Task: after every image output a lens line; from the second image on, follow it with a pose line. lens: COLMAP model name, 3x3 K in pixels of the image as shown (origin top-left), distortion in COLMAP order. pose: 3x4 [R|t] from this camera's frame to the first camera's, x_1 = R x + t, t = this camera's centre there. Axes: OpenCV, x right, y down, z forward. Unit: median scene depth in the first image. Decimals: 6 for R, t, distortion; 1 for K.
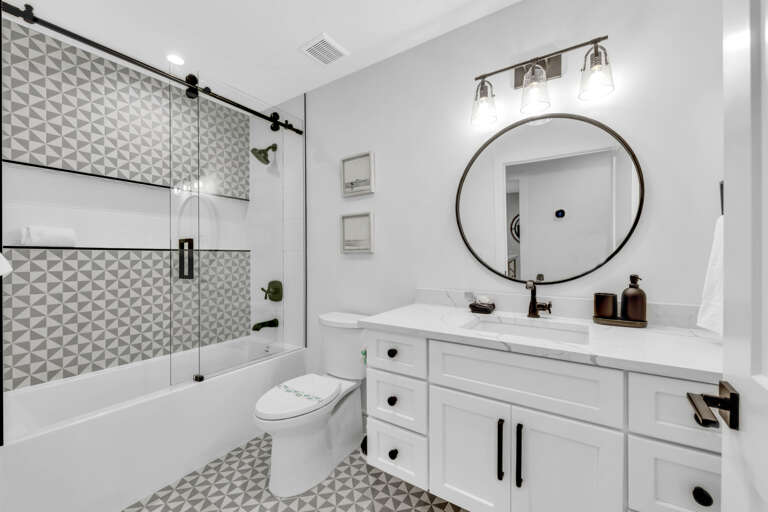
lens RADIAL K [[304.5, 0, 386.4], [0, 304.5, 257.7], [0, 0, 1]] dist [0.001411, -0.003250]
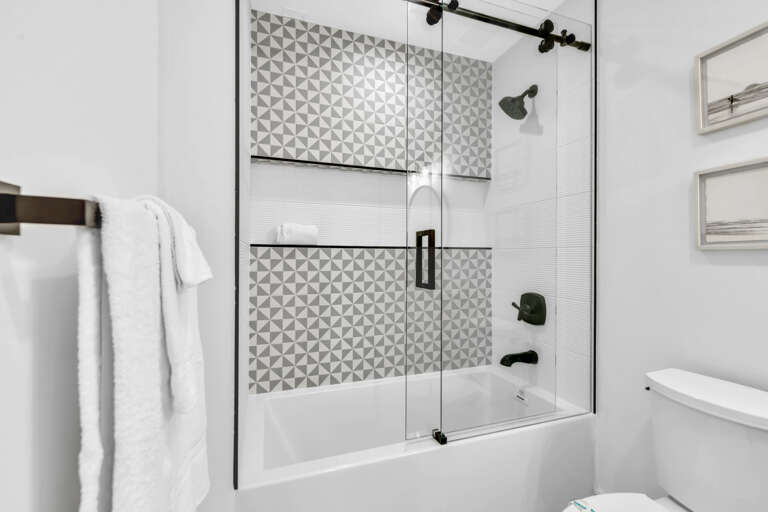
lens RADIAL K [[304.5, 0, 386.4], [0, 304.5, 257.7], [0, 0, 1]] dist [0.001411, -0.003250]
pose [[0.802627, 0.008100, -0.596427, -0.257327], [-0.006779, 0.999967, 0.004458, -0.002090], [0.596443, 0.000465, 0.802655, 0.319822]]
